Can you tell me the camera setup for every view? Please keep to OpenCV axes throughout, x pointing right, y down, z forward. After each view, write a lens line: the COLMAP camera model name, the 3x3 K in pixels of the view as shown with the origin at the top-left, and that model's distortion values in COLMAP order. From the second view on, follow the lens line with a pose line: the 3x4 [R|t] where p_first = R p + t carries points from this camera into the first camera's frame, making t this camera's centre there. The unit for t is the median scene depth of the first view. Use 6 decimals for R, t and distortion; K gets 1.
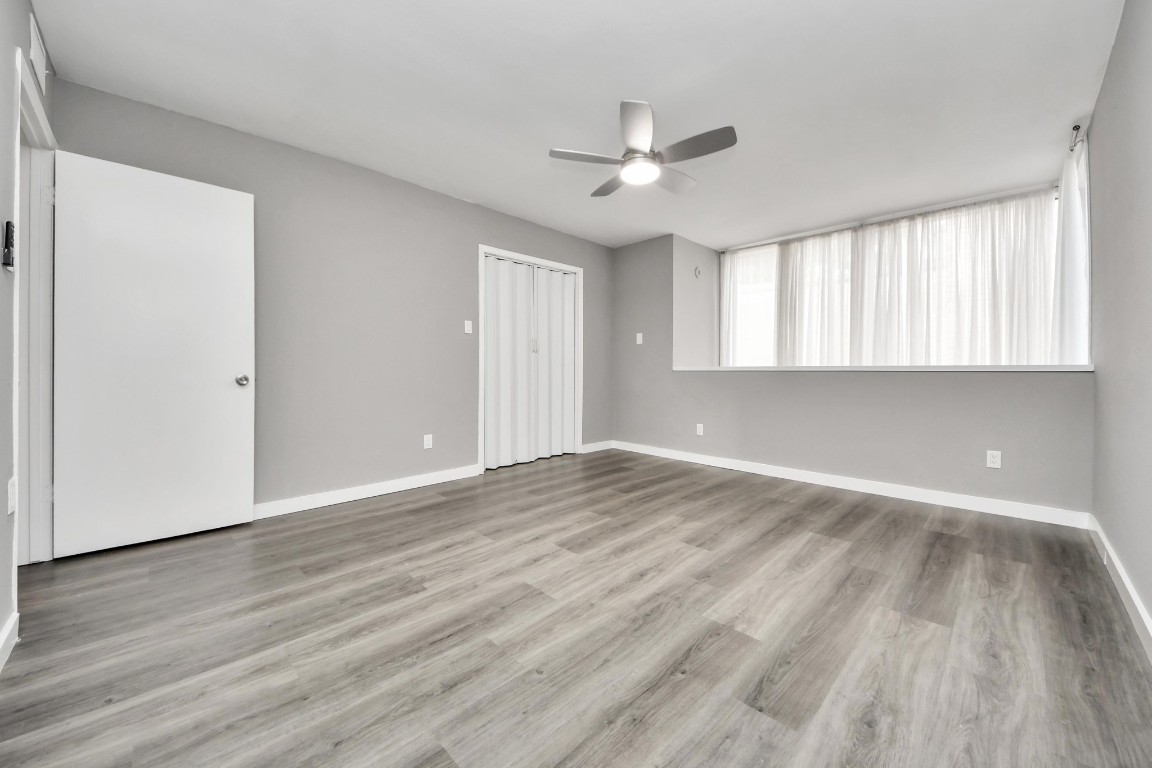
lens RADIAL K [[400.4, 0, 558.1], [0, 400.4, 381.3], [0, 0, 1]] dist [0.018445, -0.000215]
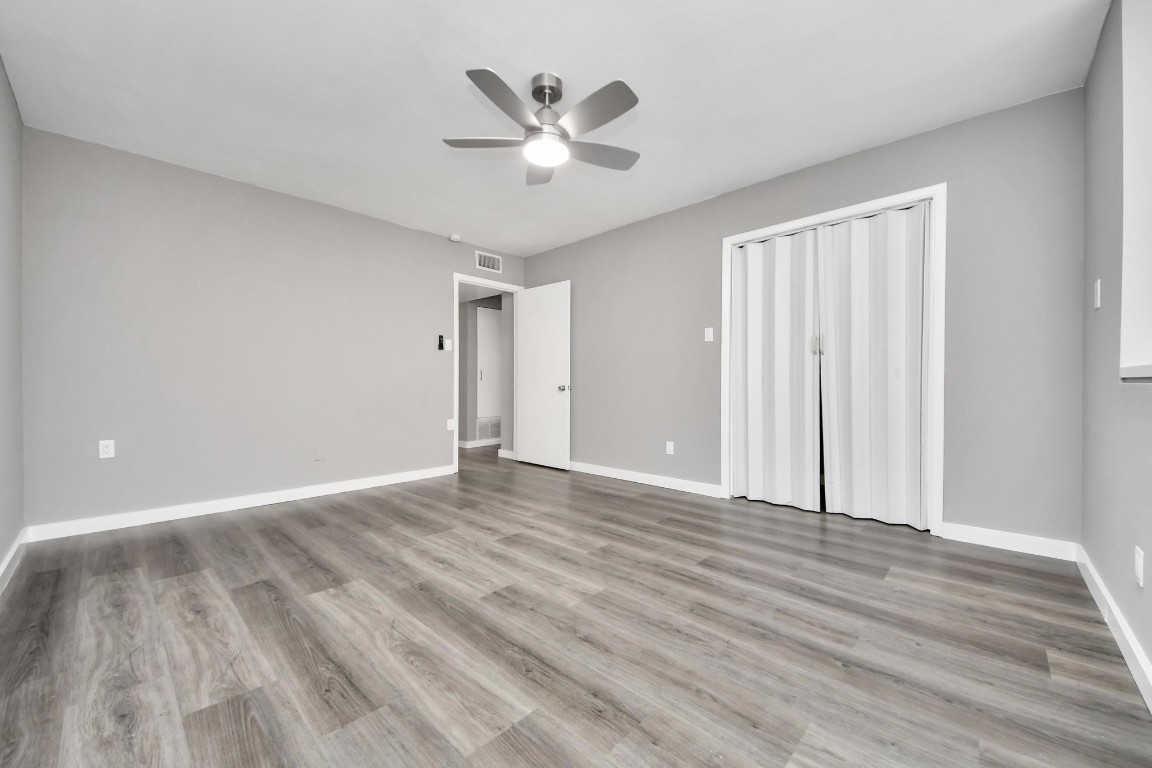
lens RADIAL K [[431.0, 0, 626.0], [0, 431.0, 384.0], [0, 0, 1]] dist [0.010519, 0.000183]
pose [[0.145978, -0.000569, -0.989288, 1.558500], [-0.022232, 0.999745, -0.003856, -0.025059], [0.989038, 0.022557, 0.145928, 1.388277]]
